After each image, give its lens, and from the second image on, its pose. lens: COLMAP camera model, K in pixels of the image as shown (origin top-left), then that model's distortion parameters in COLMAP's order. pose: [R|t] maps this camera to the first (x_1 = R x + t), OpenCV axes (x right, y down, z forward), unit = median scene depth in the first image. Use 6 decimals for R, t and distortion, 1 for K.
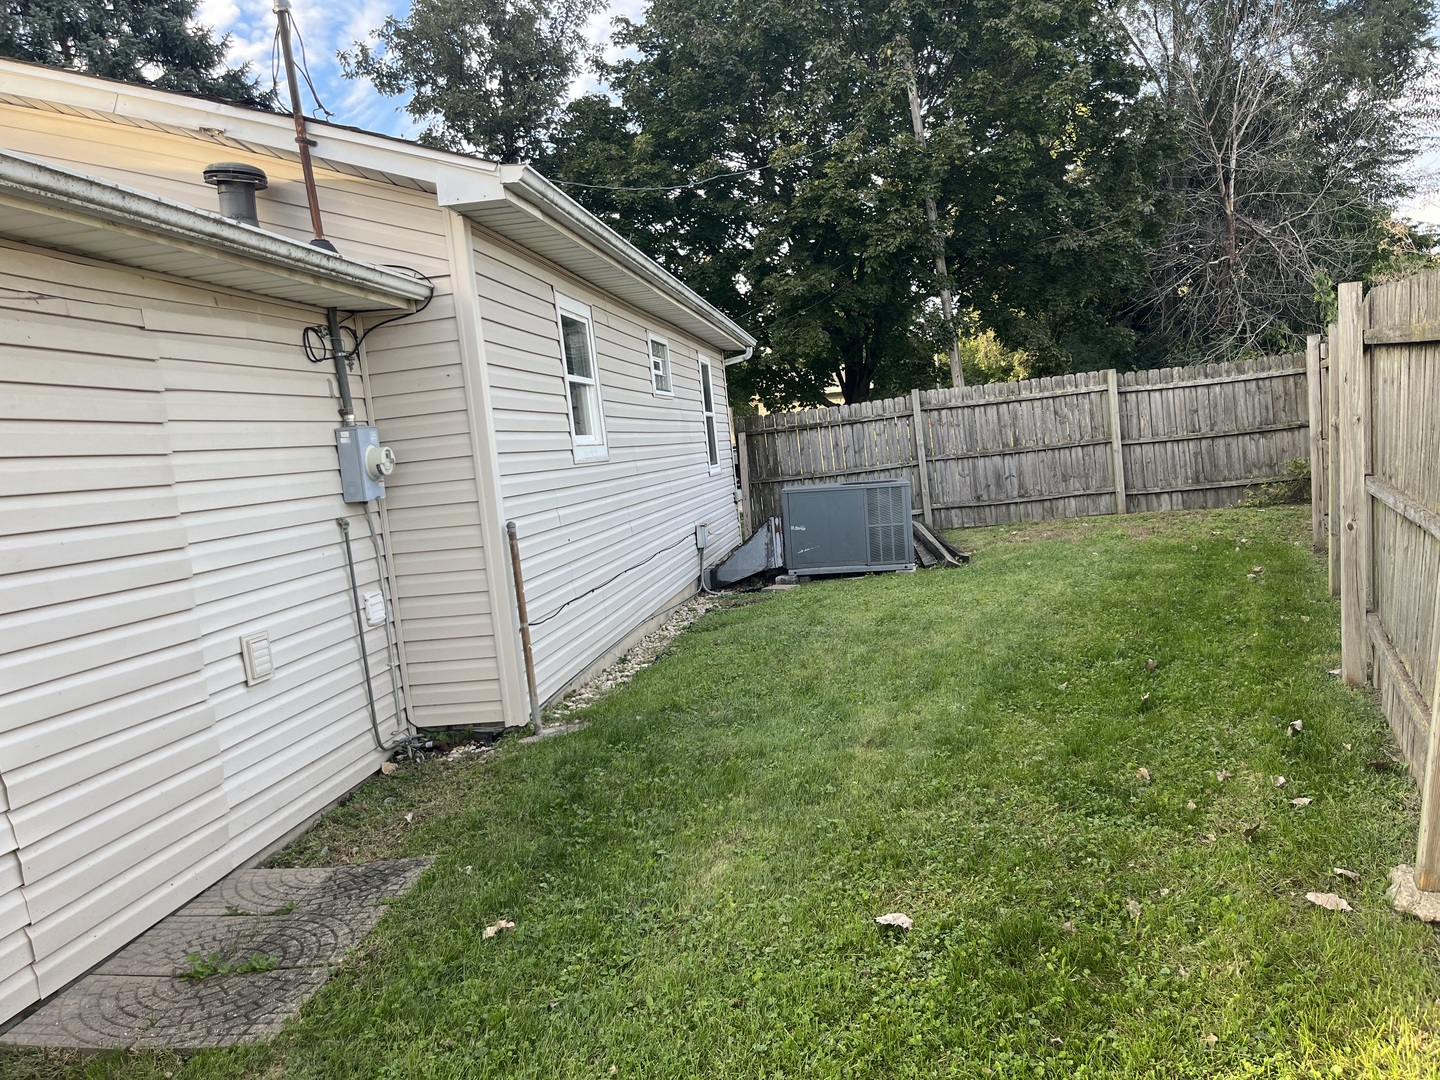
lens RADIAL K [[1098.2, 0, 723.4], [0, 1098.2, 544.3], [0, 0, 1]] dist [0.057594, -0.081491]
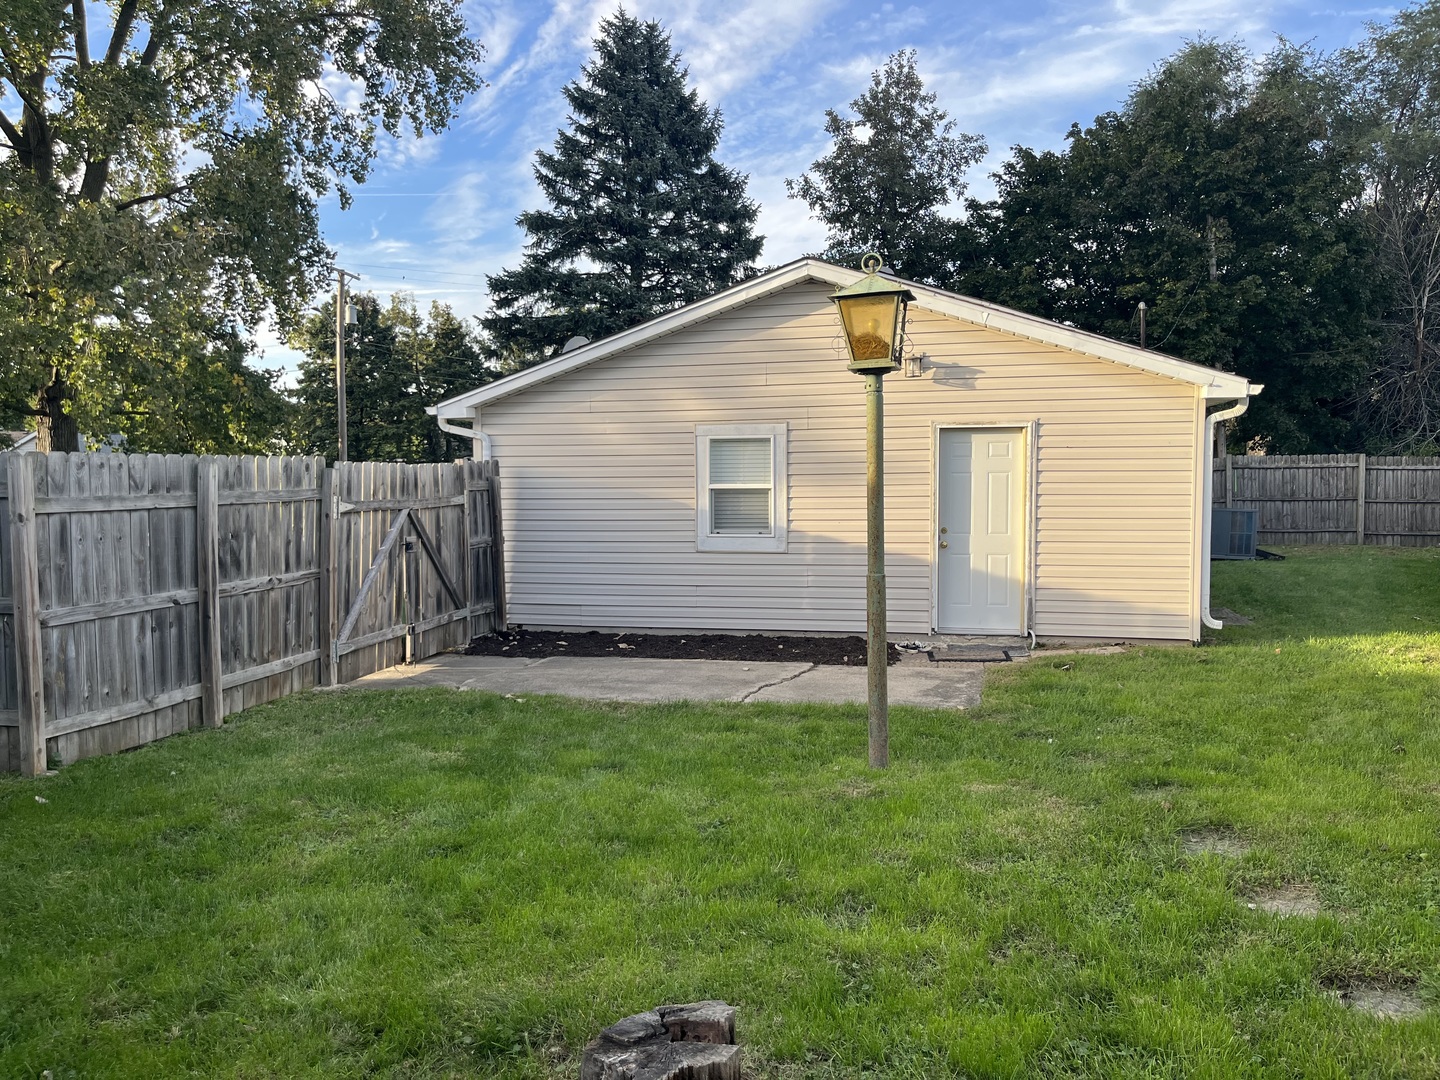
lens RADIAL K [[1098.2, 0, 723.4], [0, 1098.2, 544.3], [0, 0, 1]] dist [0.057594, -0.081491]
pose [[0.992403, 0.099333, -0.072589, -0.417986], [-0.100817, 0.994759, -0.017061, 0.087775], [0.070514, 0.024250, 0.997216, -0.630120]]
